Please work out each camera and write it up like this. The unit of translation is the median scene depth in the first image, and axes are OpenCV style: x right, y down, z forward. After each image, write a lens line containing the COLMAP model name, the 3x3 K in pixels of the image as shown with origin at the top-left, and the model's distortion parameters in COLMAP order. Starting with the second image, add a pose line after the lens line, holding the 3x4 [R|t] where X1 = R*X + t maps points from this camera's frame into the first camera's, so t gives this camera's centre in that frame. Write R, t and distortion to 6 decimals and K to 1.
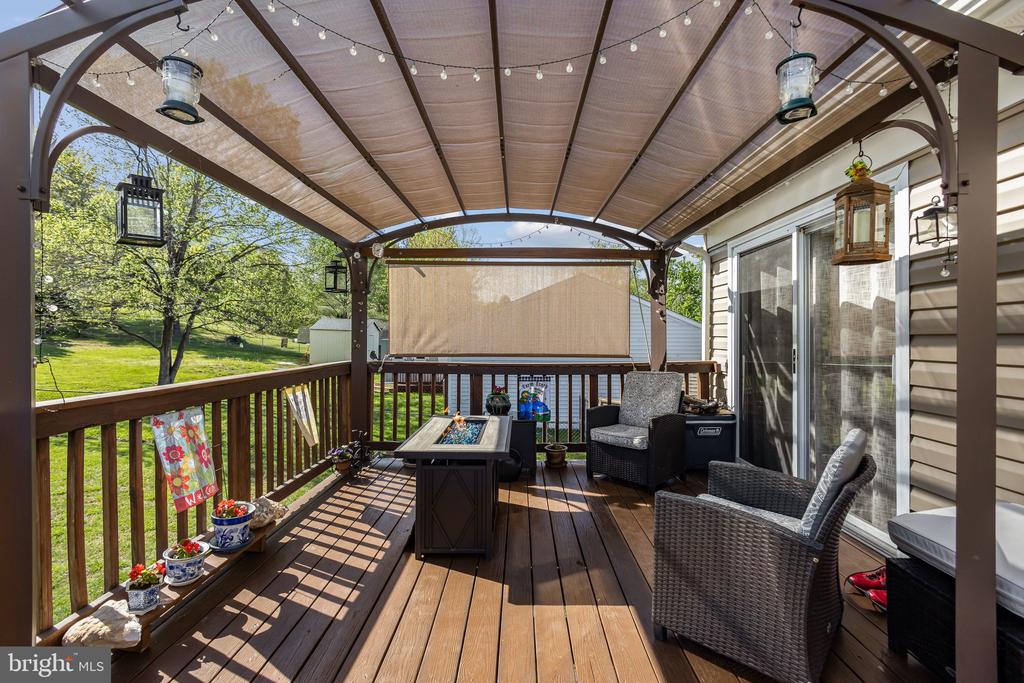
lens RADIAL K [[466.4, 0, 513.2], [0, 466.4, 338.8], [0, 0, 1]] dist [0.005153, -0.000067]
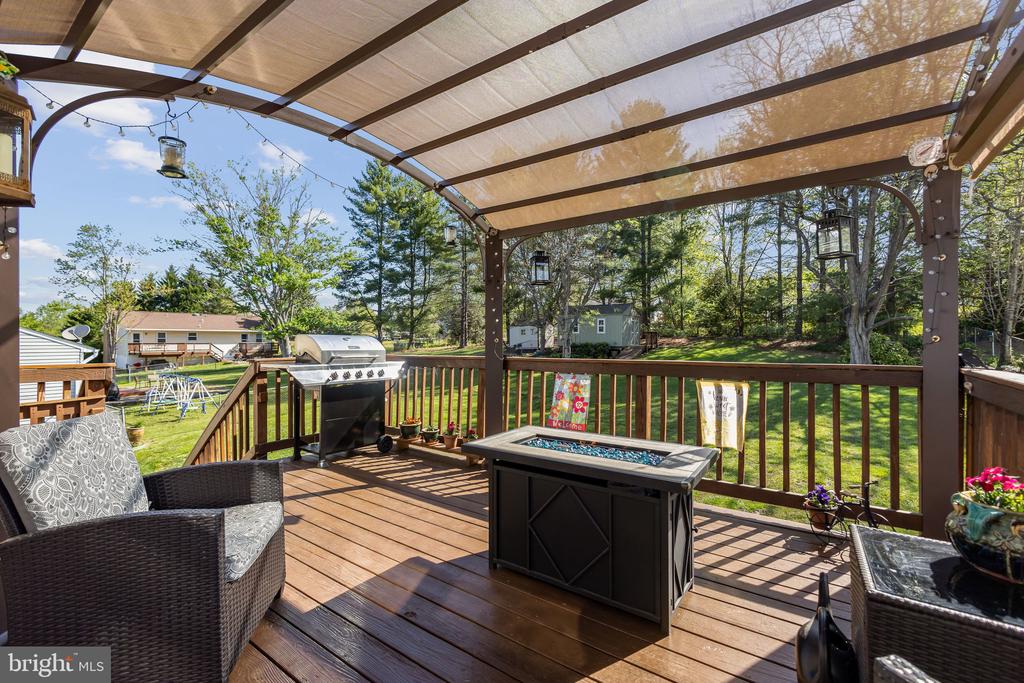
lens RADIAL K [[434.9, 0, 515.0], [0, 434.9, 343.1], [0, 0, 1]] dist [-0.000102, 0.000008]
pose [[-0.574982, 0.007793, -0.818129, 0.434248], [-0.000987, 0.999947, 0.010219, 0.015073], [0.818166, 0.006683, -0.574944, 1.074551]]
